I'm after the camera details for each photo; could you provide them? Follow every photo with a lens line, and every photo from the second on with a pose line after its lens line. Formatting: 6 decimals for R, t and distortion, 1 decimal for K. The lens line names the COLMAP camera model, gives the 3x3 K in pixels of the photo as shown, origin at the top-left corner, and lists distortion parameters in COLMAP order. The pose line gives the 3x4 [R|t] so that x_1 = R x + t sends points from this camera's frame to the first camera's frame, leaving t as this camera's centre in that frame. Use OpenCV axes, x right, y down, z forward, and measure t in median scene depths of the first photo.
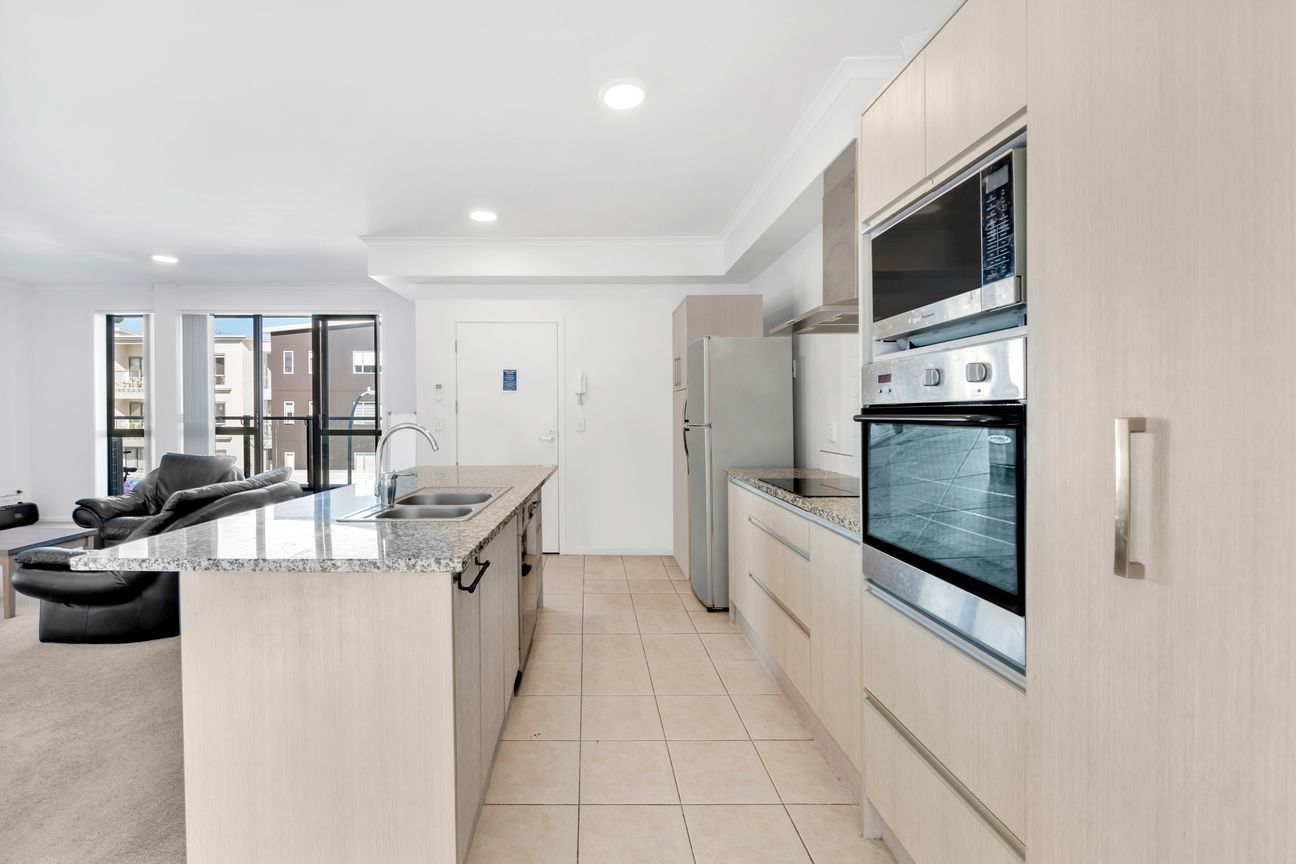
lens RADIAL K [[537.6, 0, 626.7], [0, 537.6, 426.5], [0, 0, 1]] dist [0.037977, -0.040227]
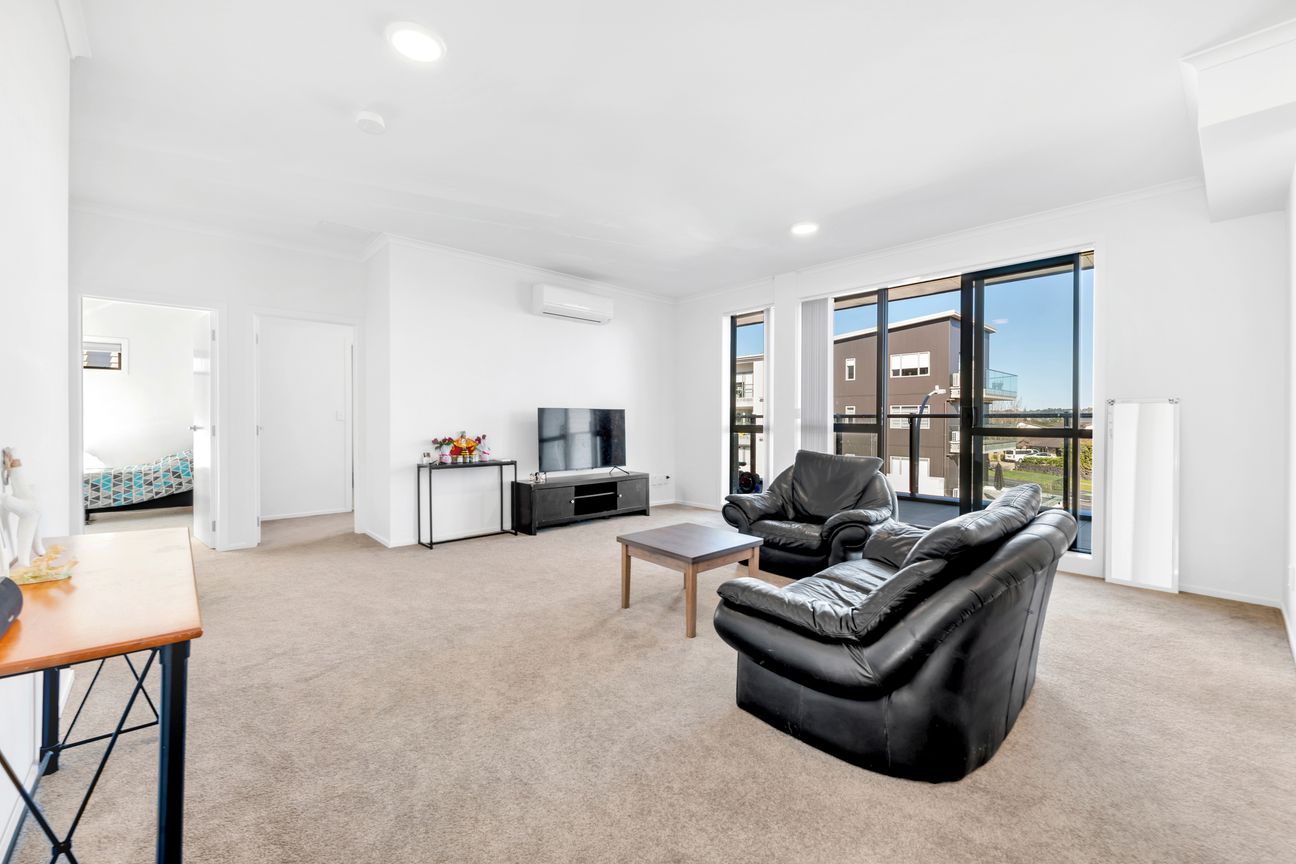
lens RADIAL K [[521.1, 0, 648.0], [0, 521.1, 432.0], [0, 0, 1]] dist [-0.000860, -0.000180]
pose [[0.663885, 0.018429, -0.747608, -0.322486], [-0.017781, 0.999803, 0.008856, 0.013418], [0.747623, 0.007413, 0.664082, 0.209387]]
